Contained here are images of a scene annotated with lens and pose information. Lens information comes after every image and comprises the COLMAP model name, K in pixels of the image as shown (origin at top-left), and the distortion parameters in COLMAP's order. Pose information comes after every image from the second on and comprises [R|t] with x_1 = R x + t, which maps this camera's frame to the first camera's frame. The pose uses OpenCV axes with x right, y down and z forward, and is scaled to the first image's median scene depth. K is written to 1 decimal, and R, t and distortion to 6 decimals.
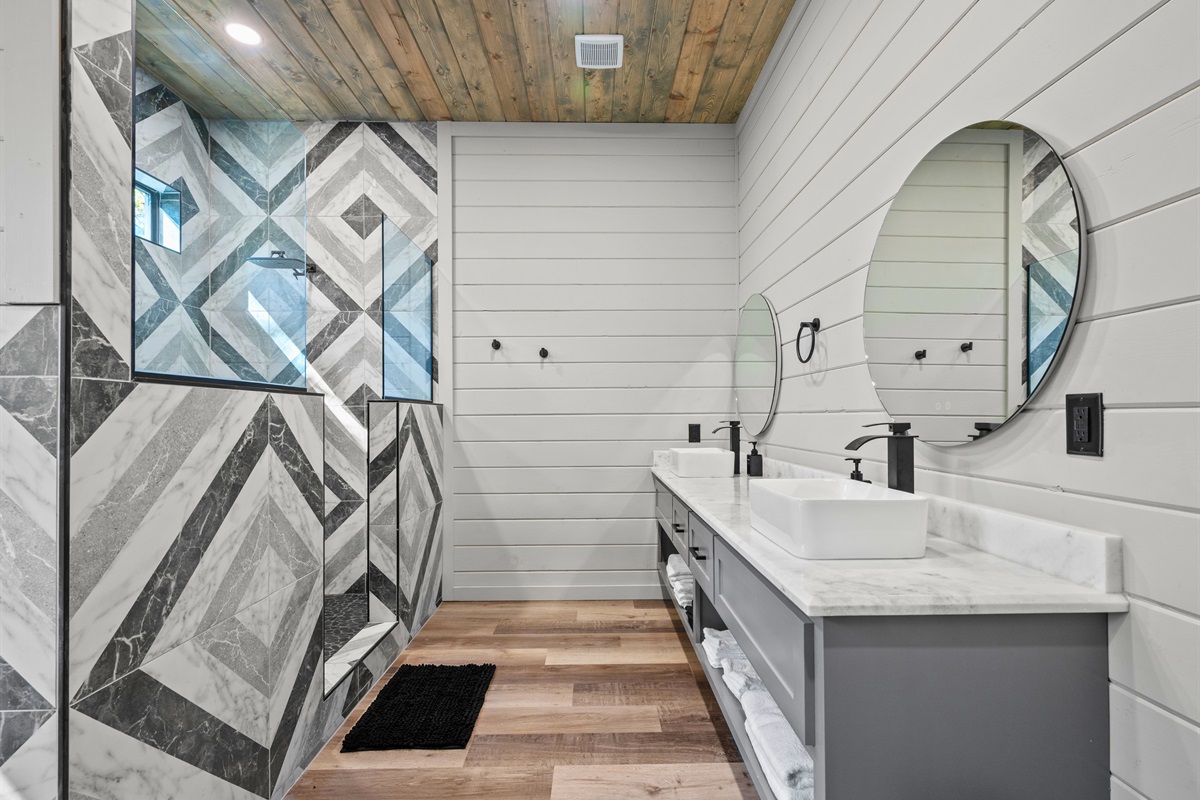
lens RADIAL K [[536.9, 0, 609.5], [0, 536.9, 415.0], [0, 0, 1]] dist [-0.001144, 0.000080]
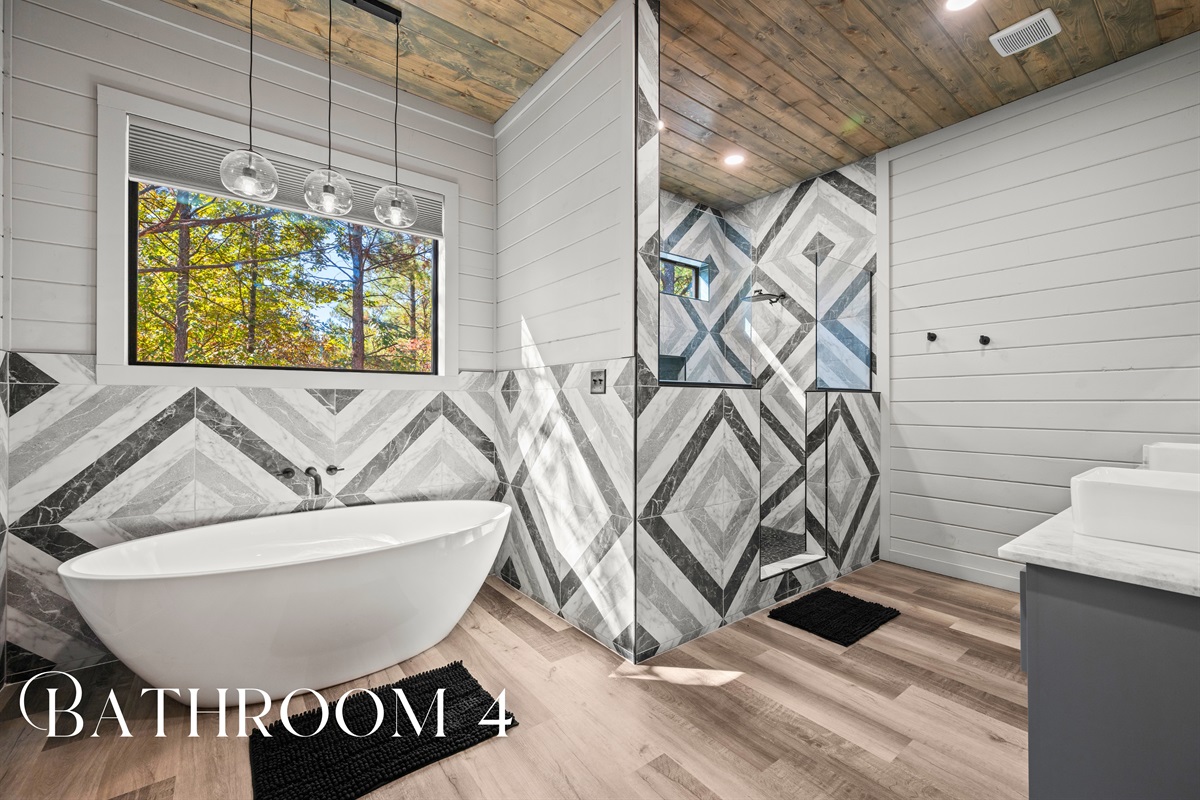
lens RADIAL K [[493.9, 0, 600.9], [0, 493.9, 402.2], [0, 0, 1]] dist [-0.002135, -0.000215]
pose [[0.584143, 0.003336, -0.811644, 0.251290], [-0.001435, 0.999994, 0.003078, -0.000884], [0.811649, -0.000633, 0.584144, -0.156052]]
